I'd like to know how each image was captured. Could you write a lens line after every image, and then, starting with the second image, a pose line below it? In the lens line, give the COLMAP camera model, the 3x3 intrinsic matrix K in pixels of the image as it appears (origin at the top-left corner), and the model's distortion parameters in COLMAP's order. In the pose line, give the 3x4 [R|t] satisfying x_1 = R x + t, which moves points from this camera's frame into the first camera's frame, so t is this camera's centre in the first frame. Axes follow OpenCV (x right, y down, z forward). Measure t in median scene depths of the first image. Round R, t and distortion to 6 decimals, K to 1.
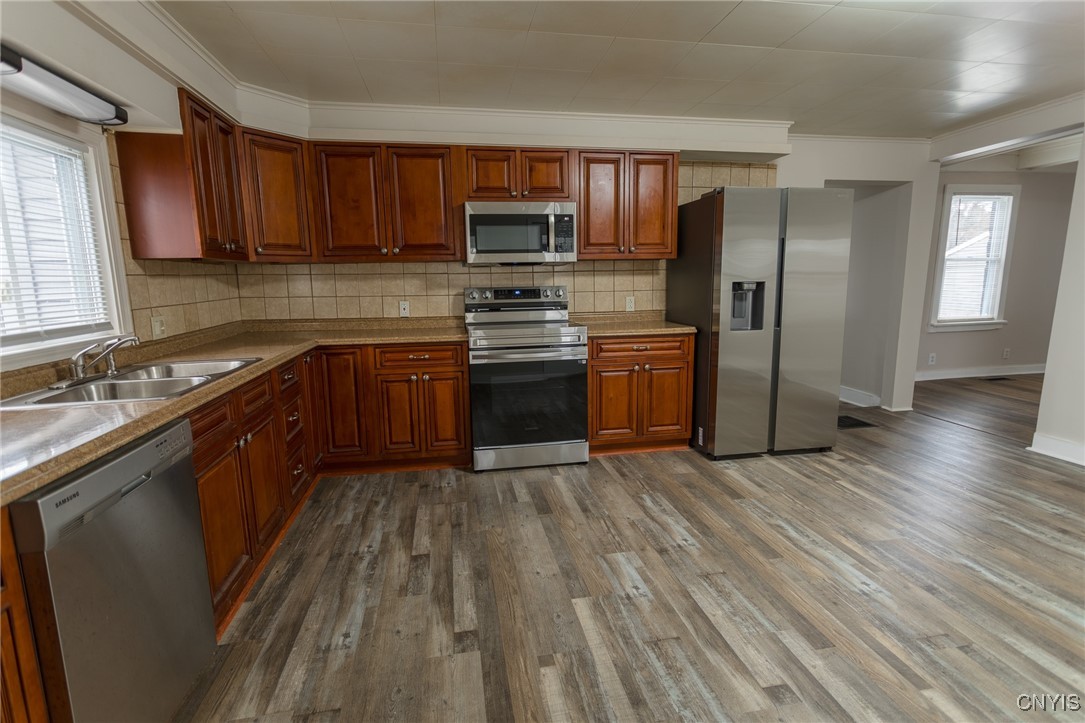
lens RADIAL K [[531.2, 0, 537.6], [0, 531.2, 360.0], [0, 0, 1]] dist [0.002301, 0.000945]
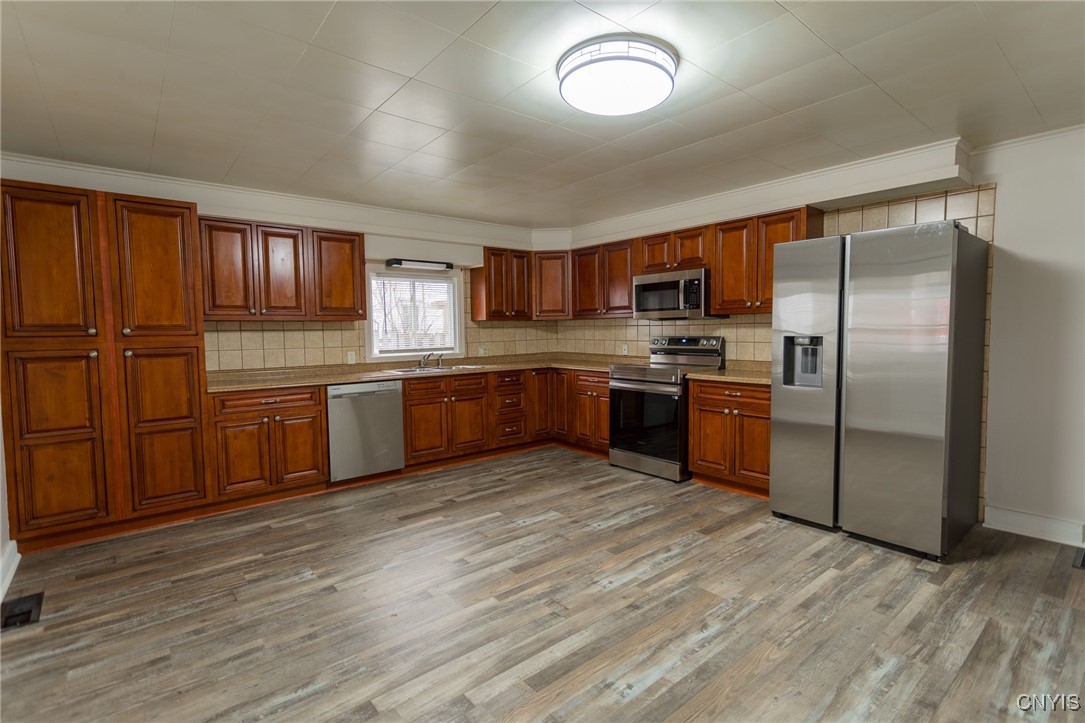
lens RADIAL K [[511.3, 0, 547.6], [0, 511.3, 360.3], [0, 0, 1]] dist [0.004921, 0.000798]
pose [[0.489833, 0.061973, -0.869611, 1.143799], [-0.127783, 0.991801, -0.001296, -0.050827], [0.862401, 0.111756, 0.493736, 0.172948]]
